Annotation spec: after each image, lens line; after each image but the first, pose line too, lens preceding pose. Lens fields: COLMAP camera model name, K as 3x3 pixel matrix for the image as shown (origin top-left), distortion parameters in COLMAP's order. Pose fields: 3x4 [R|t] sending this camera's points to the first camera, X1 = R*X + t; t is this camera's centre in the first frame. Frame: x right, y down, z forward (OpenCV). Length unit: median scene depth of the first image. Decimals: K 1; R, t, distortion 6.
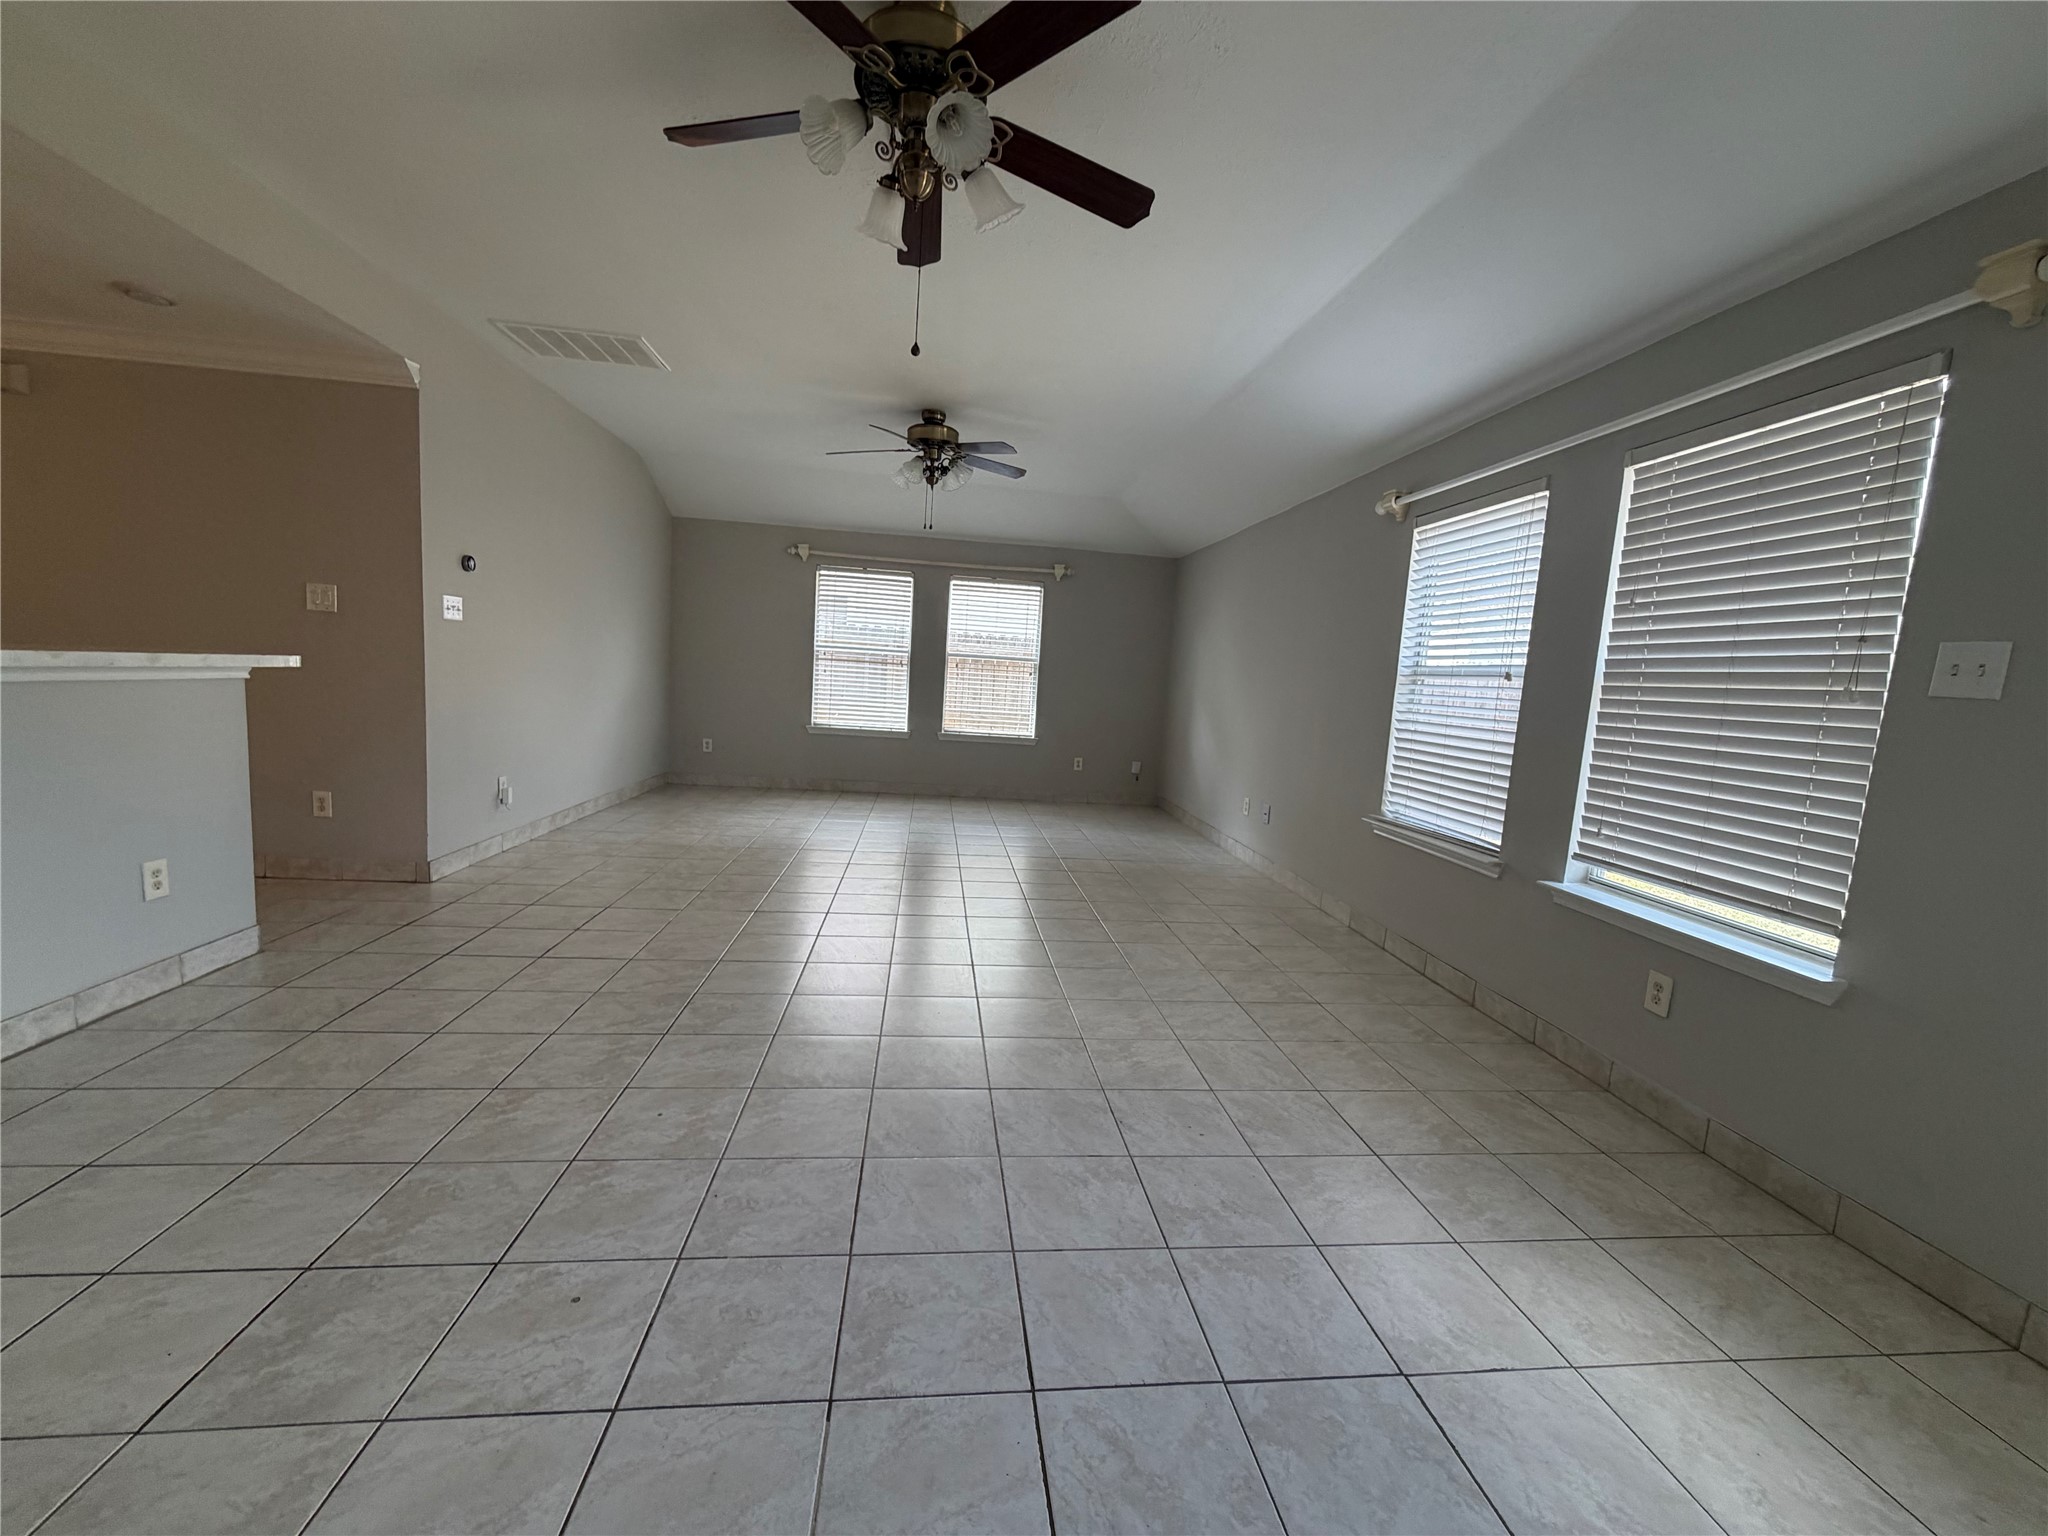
lens RADIAL K [[817.4, 0, 1024.0], [0, 817.4, 768.0], [0, 0, 1]] dist [0.000884, -0.000169]
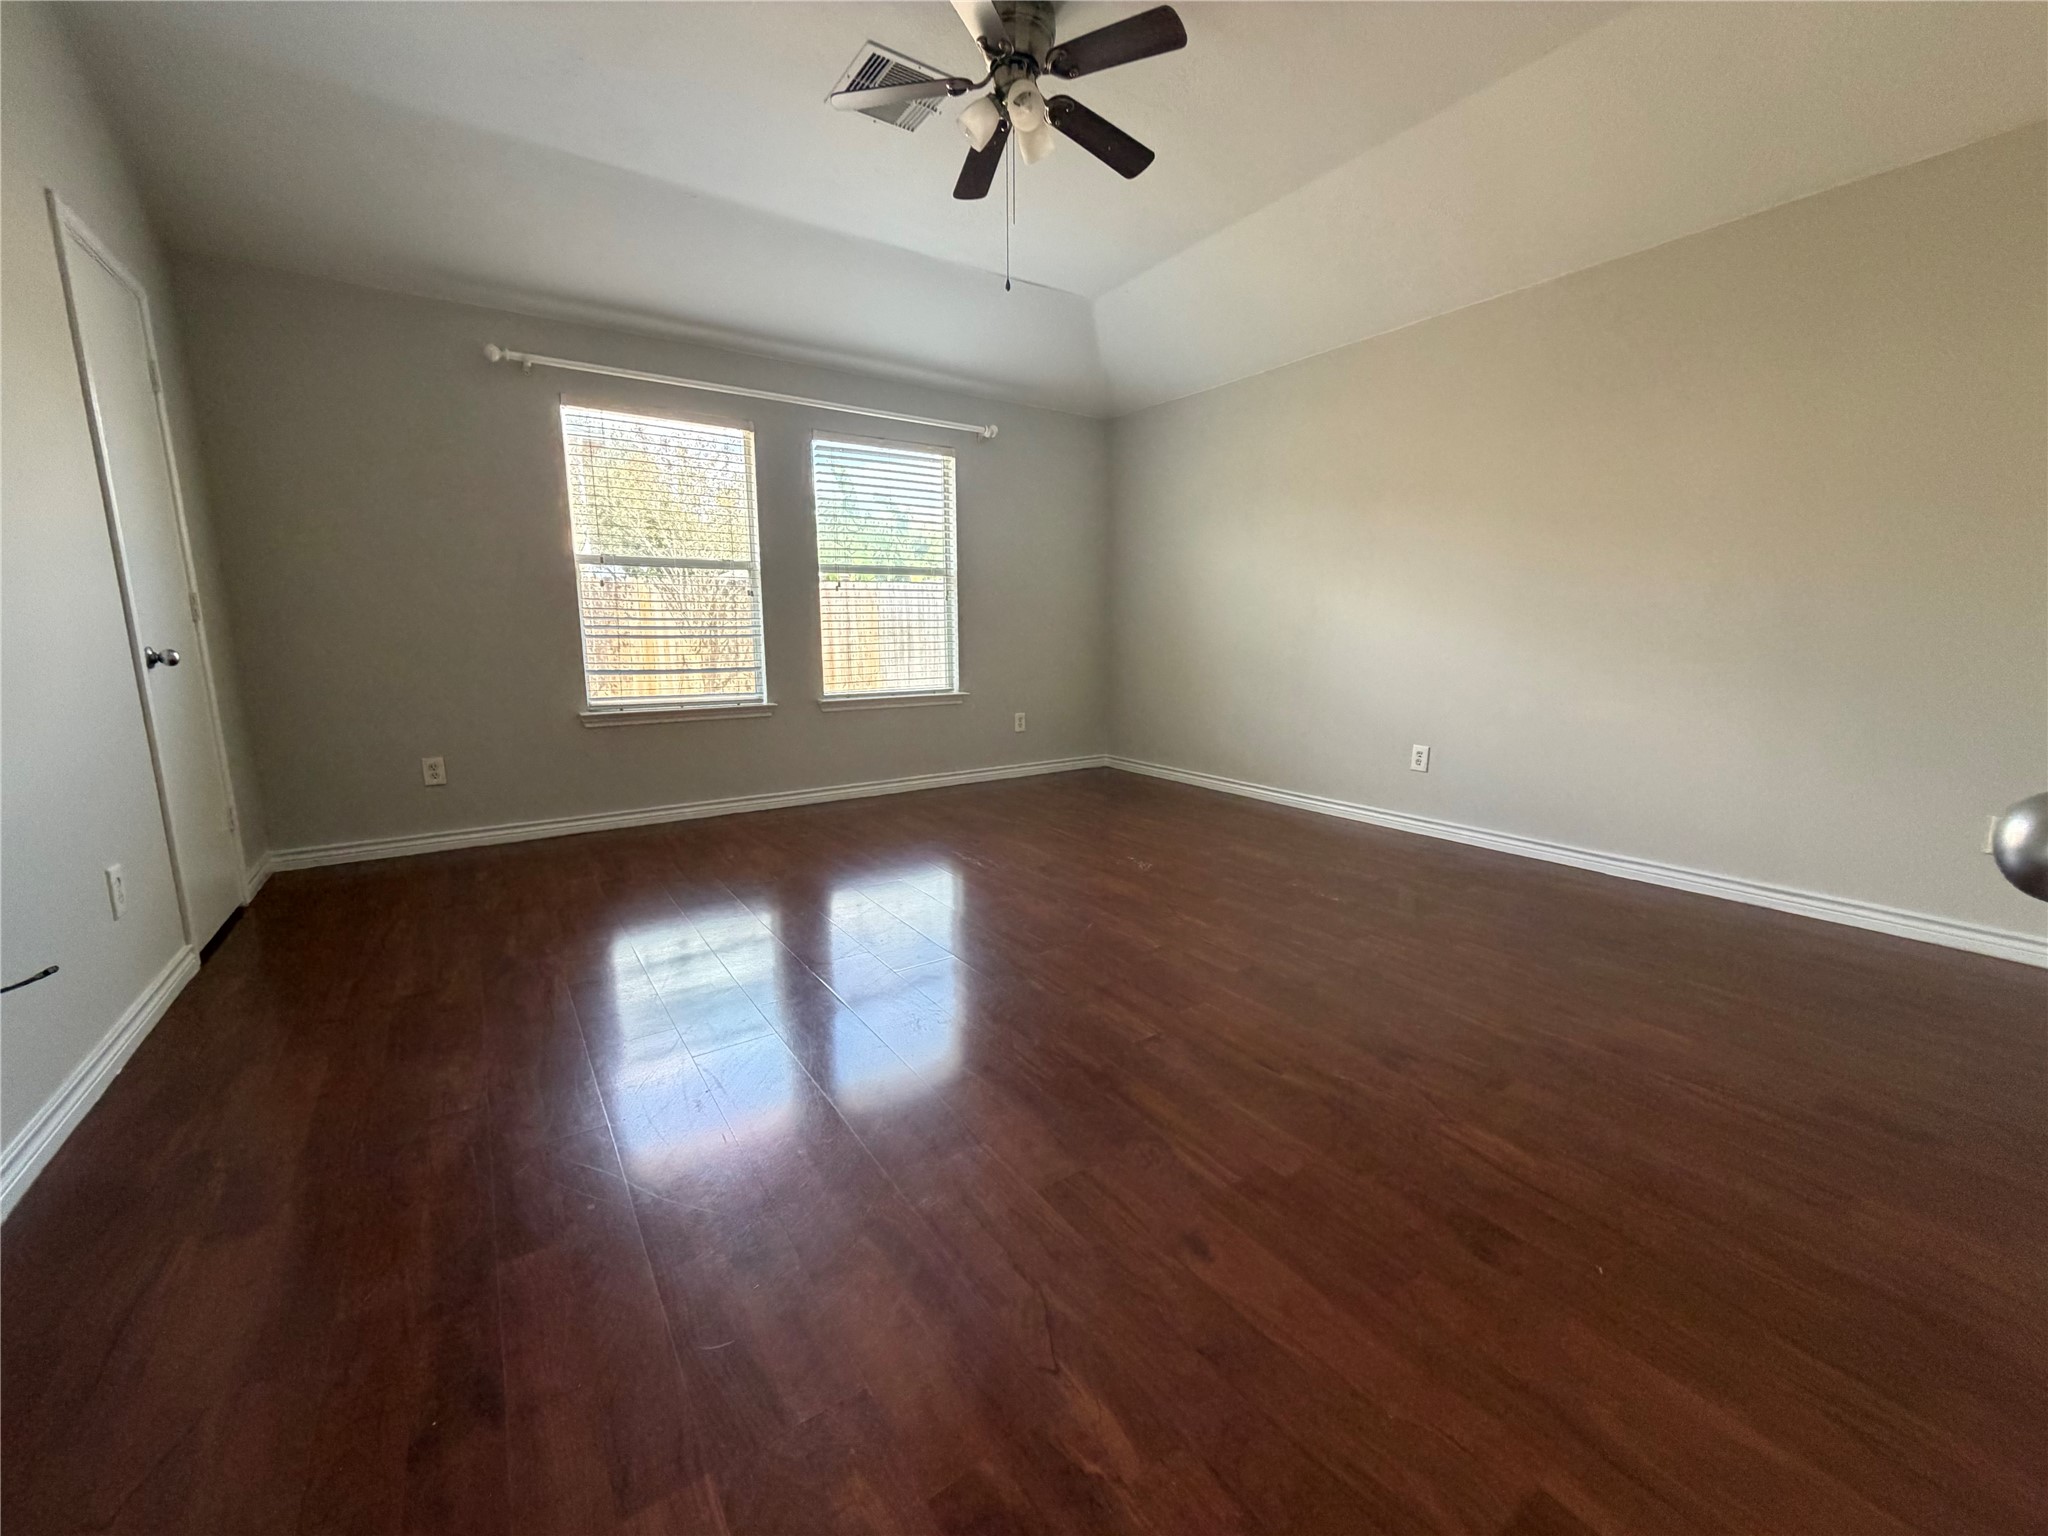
lens RADIAL K [[817.4, 0, 1024.0], [0, 817.4, 768.0], [0, 0, 1]] dist [0.000884, -0.000169]
pose [[0.880577, -0.143487, 0.451659, -0.253371], [0.112676, 0.989123, 0.094555, -0.031605], [-0.460313, -0.032372, 0.887166, 0.403226]]
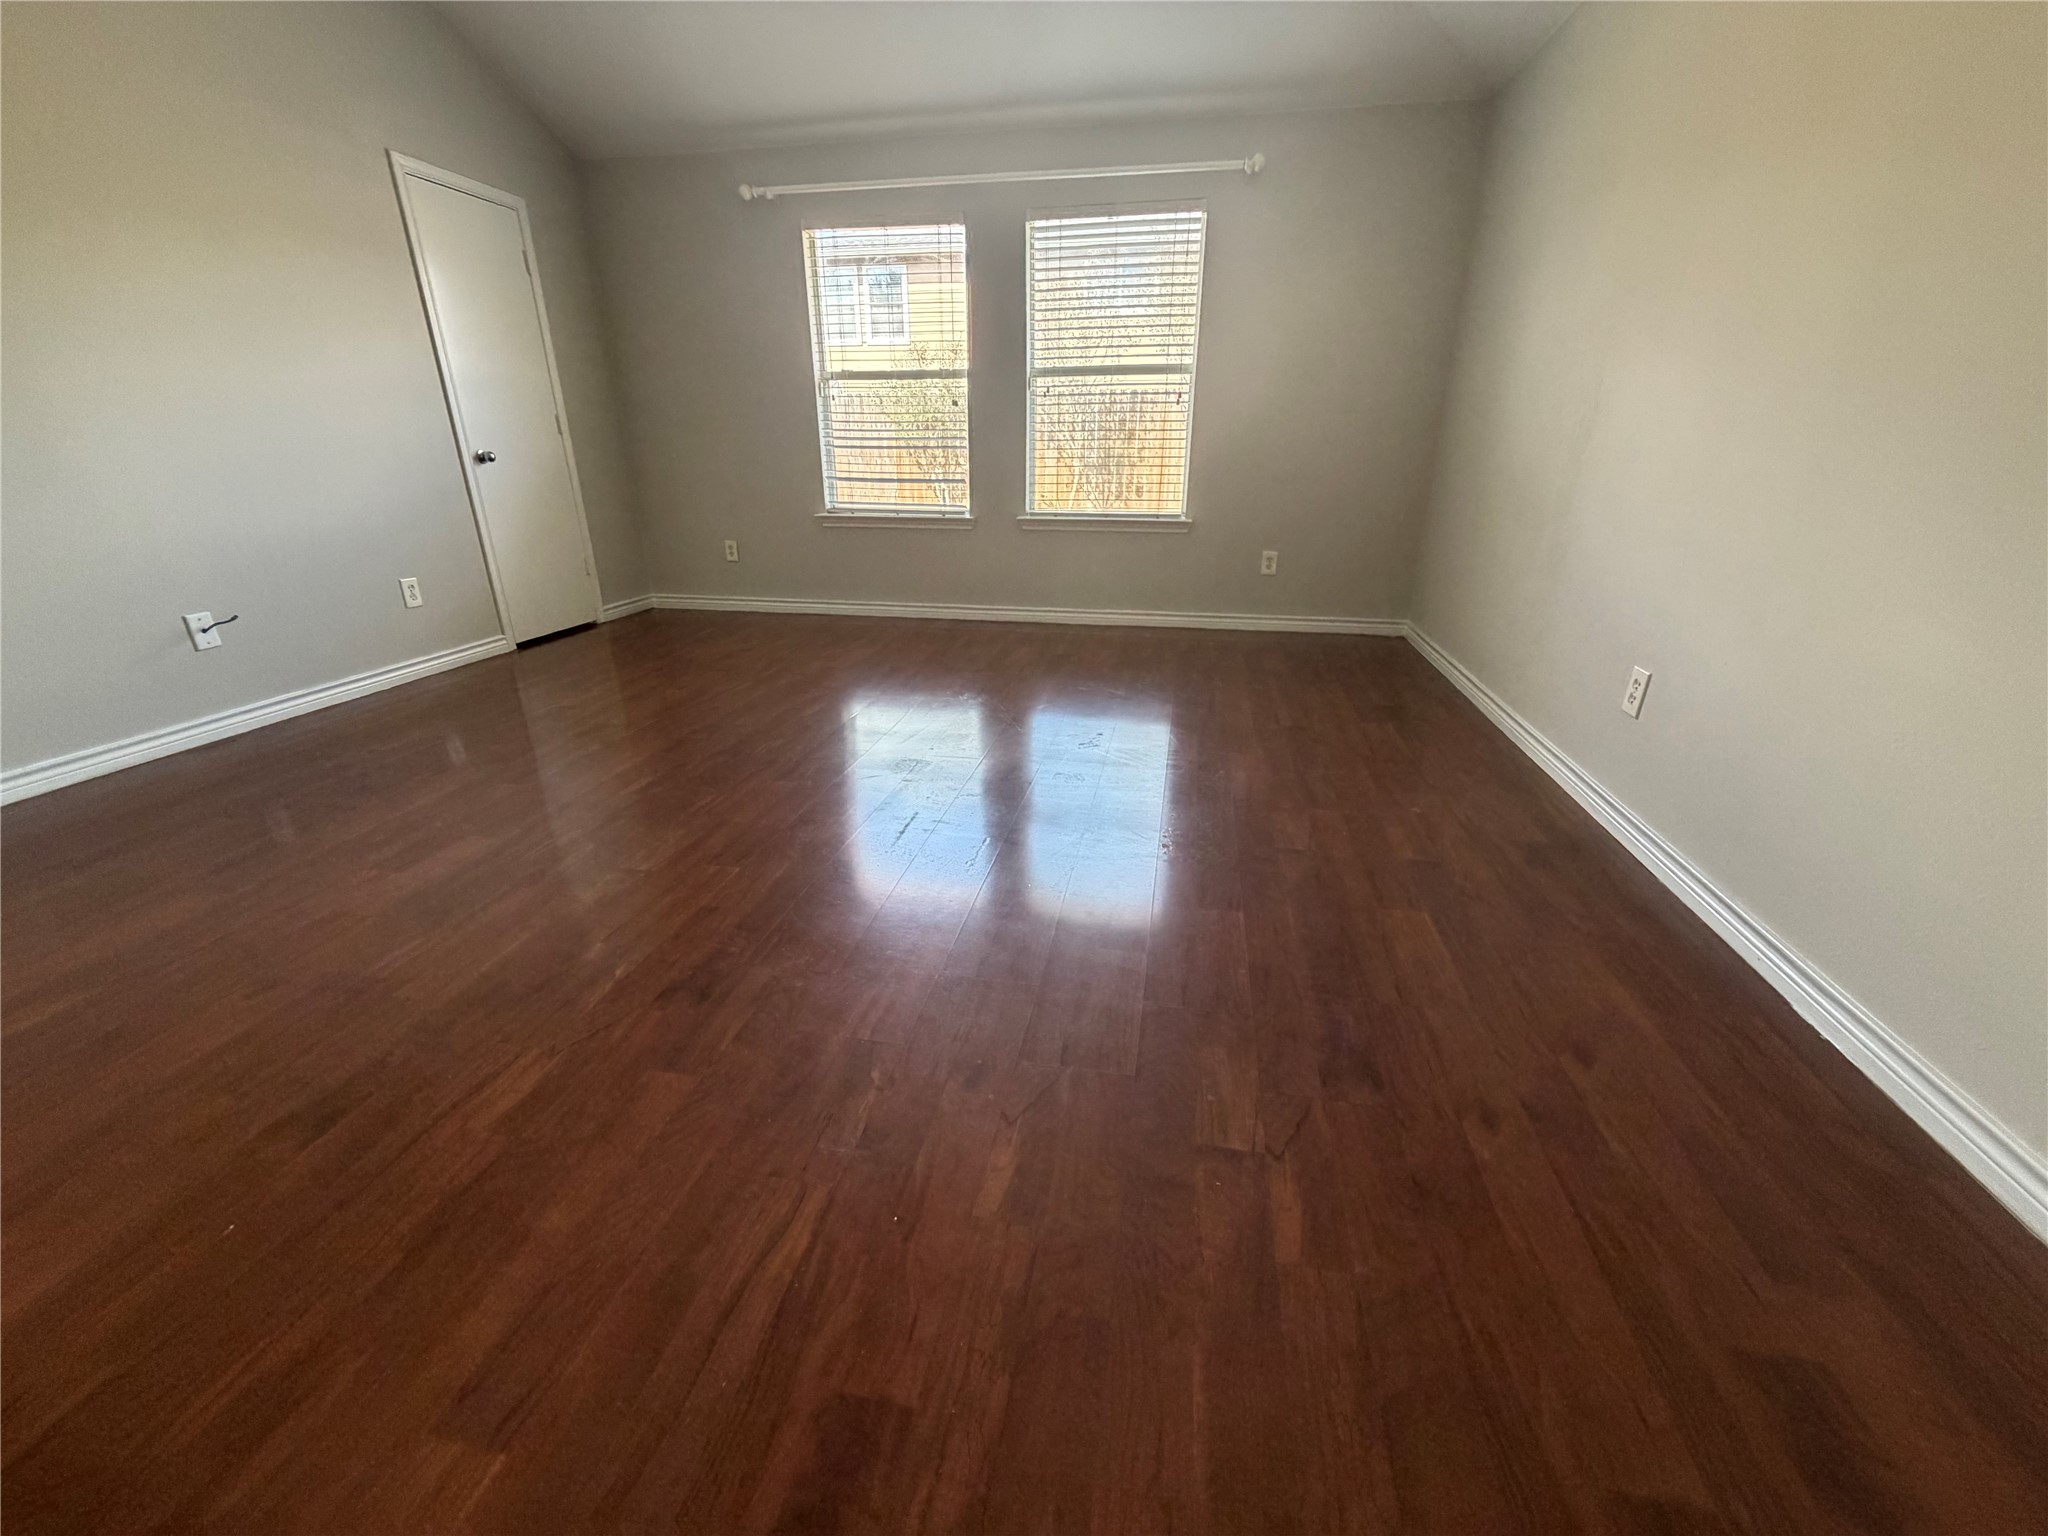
lens RADIAL K [[805.9, 0, 1024.0], [0, 805.9, 768.0], [0, 0, 1]] dist [-0.001241, 0.000086]
pose [[0.953217, 0.052025, -0.297778, 0.080730], [0.024443, 0.968588, 0.247466, -0.008965], [0.301298, -0.243168, 0.922003, 0.422658]]
